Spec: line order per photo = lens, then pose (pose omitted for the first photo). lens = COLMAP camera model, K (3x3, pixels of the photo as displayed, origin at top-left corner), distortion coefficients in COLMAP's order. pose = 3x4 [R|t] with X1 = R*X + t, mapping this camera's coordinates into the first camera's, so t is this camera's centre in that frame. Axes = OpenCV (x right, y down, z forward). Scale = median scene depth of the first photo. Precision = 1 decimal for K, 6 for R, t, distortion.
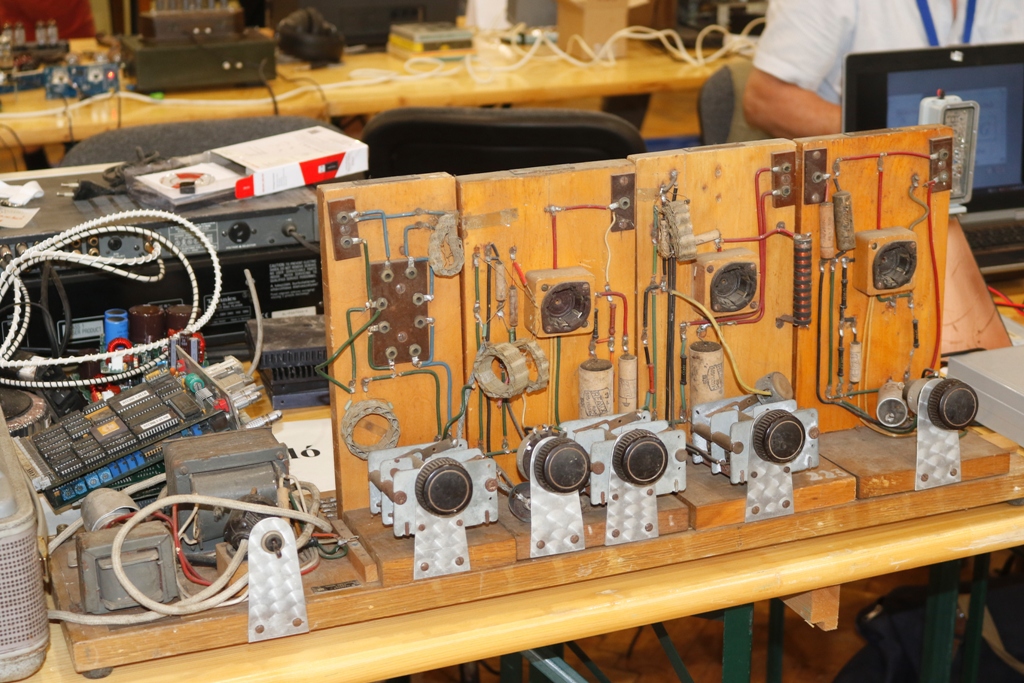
lens RADIAL K [[1765.9, 0, 512.4], [0, 1765.9, 341.4], [0, 0, 1]] dist [0.107063, 0.000000]
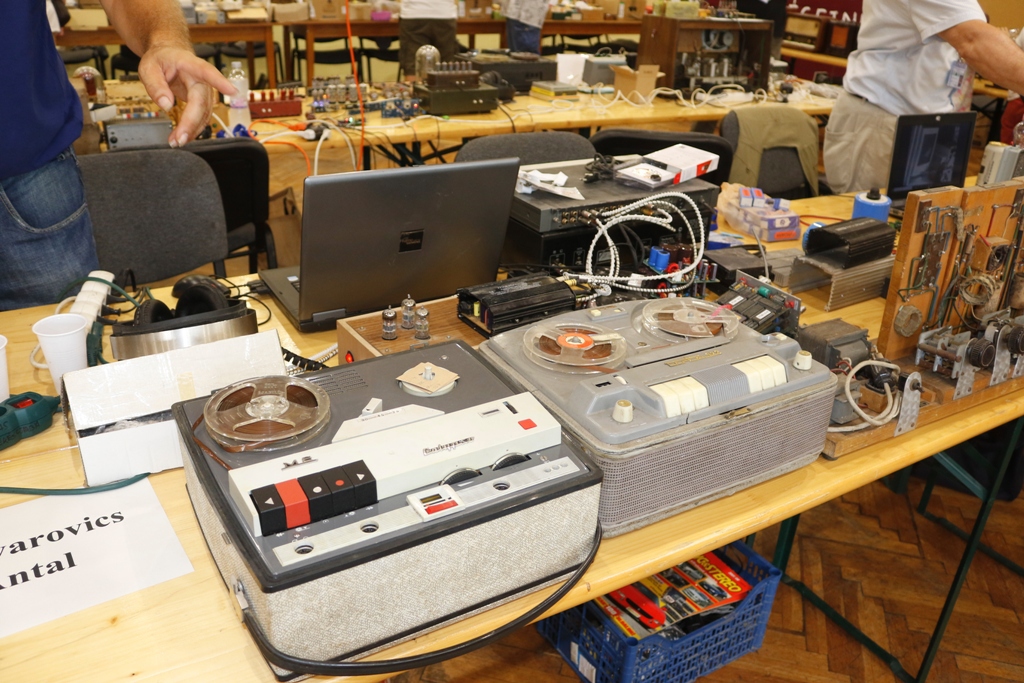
lens RADIAL K [[836.6, 0, 511.8], [0, 836.6, 342.7], [0, 0, 1]] dist [-0.054441, 0.010871]
pose [[0.986001, -0.014452, 0.166110, -0.281638], [-0.007999, 0.990990, 0.133699, -0.018472], [-0.166546, -0.133156, 0.977002, 0.085279]]
